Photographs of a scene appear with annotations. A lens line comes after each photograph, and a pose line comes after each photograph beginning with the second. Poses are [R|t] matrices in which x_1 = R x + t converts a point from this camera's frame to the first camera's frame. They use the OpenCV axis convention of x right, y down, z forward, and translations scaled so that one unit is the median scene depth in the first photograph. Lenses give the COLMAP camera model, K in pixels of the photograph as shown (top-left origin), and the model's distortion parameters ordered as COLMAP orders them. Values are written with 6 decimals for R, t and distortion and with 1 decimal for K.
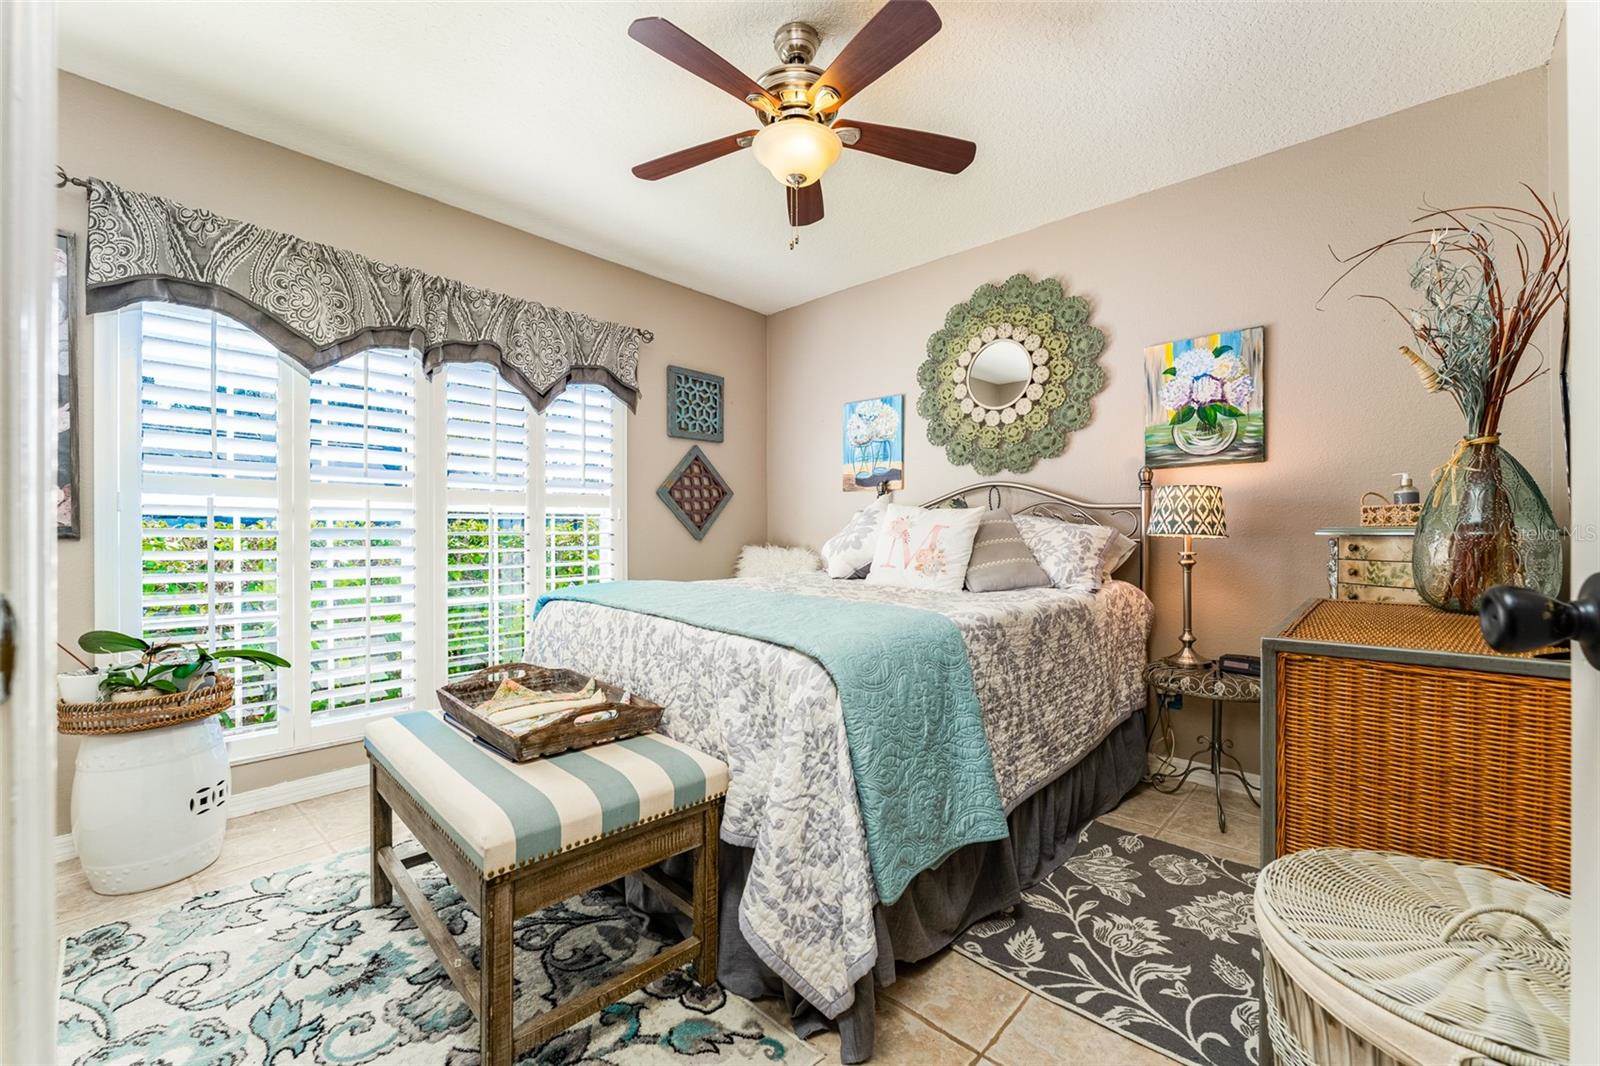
lens RADIAL K [[657.7, 0, 800.0], [0, 657.7, 533.0], [0, 0, 1]] dist [-0.000679, -0.000091]
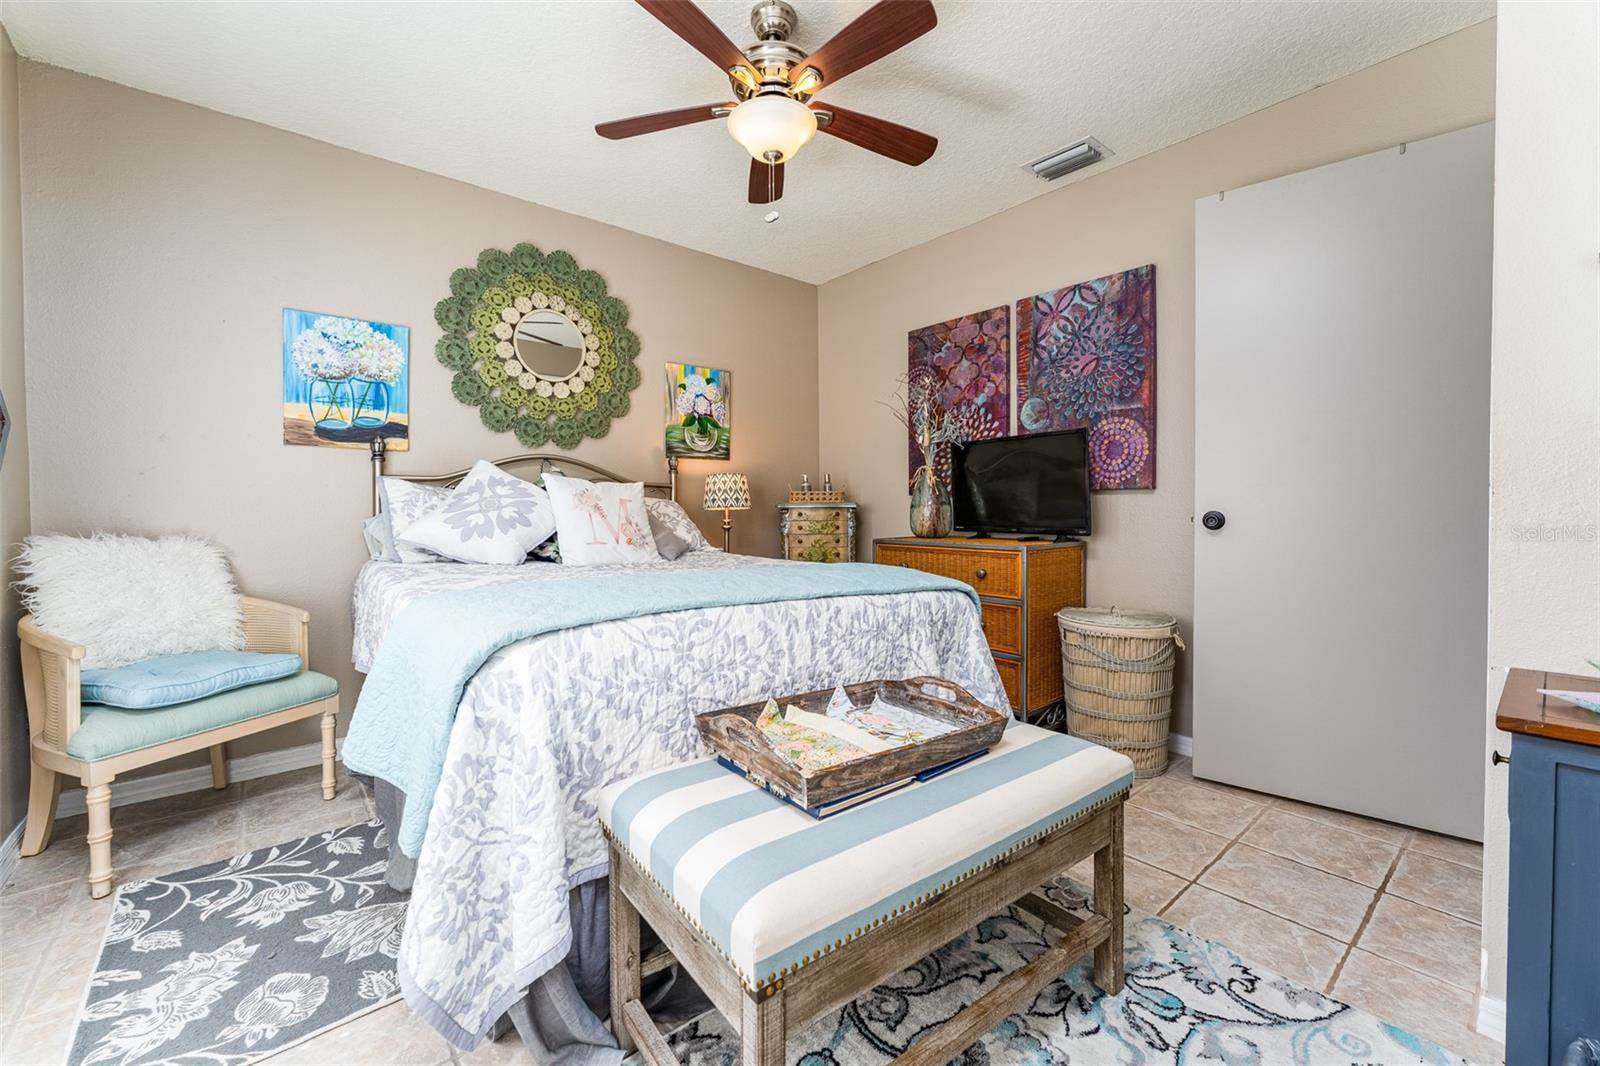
lens RADIAL K [[648.2, 0, 795.7], [0, 648.2, 517.5], [0, 0, 1]] dist [0.000816, 0.000135]
pose [[0.118417, -0.017163, 0.992816, -0.656693], [0.005525, 0.999847, 0.016626, 0.001086], [-0.992949, 0.003516, 0.118493, 0.556952]]
